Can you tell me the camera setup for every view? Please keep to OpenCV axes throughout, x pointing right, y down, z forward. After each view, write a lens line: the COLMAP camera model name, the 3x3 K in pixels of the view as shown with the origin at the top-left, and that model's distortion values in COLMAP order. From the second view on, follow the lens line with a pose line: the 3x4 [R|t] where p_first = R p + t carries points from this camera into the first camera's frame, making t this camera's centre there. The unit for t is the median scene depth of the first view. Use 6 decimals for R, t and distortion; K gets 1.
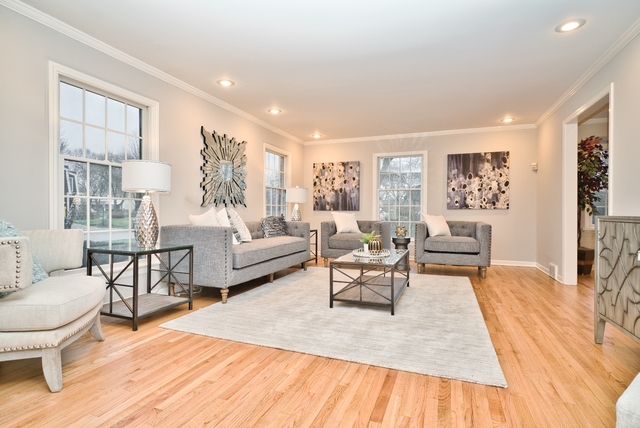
lens RADIAL K [[331.6, 0, 321.5], [0, 331.6, 215.4], [0, 0, 1]] dist [-0.011013, 0.005570]
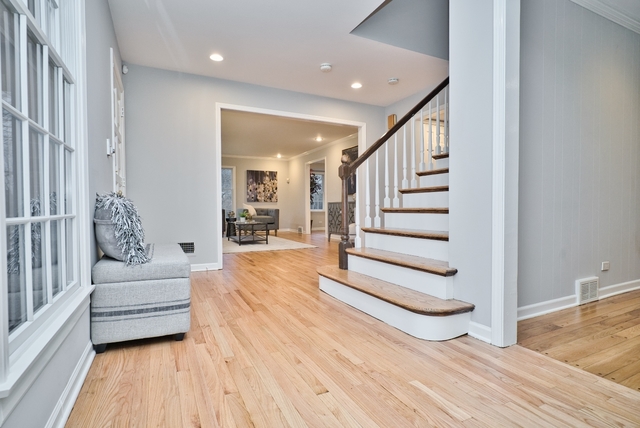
lens RADIAL K [[331.6, 0, 321.4], [0, 331.6, 212.5], [0, 0, 1]] dist [-0.011013, 0.005570]
pose [[0.681254, -0.017867, 0.731829, -0.648713], [0.016595, 0.999822, 0.008961, 0.028455], [-0.731859, 0.006040, 0.681430, -0.477512]]
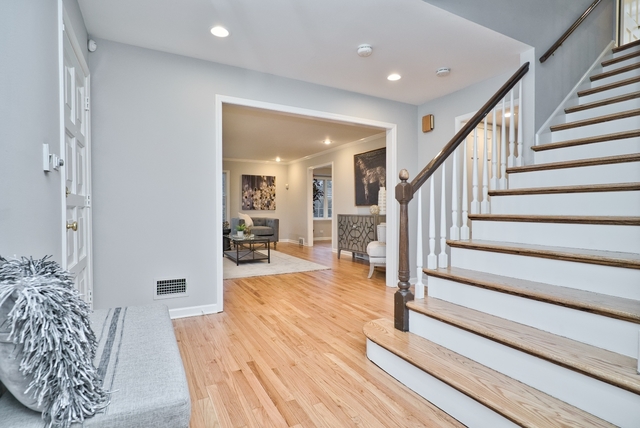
lens RADIAL K [[331.6, 0, 322.6], [0, 331.6, 212.4], [0, 0, 1]] dist [-0.011013, 0.005570]
pose [[0.652727, -0.011525, 0.757505, -0.577407], [0.010533, 0.999926, 0.006138, -0.013428], [-0.757520, 0.003972, 0.652800, -0.314004]]
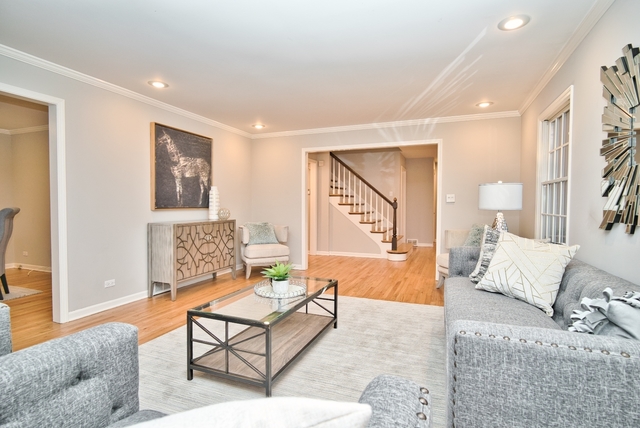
lens RADIAL K [[331.6, 0, 320.3], [0, 331.6, 214.7], [0, 0, 1]] dist [-0.011013, 0.005570]
pose [[-0.999796, -0.002631, 0.020040, 0.028050], [-0.001796, 0.999134, 0.041560, -0.046056], [-0.020132, 0.041516, -0.998935, 1.055553]]
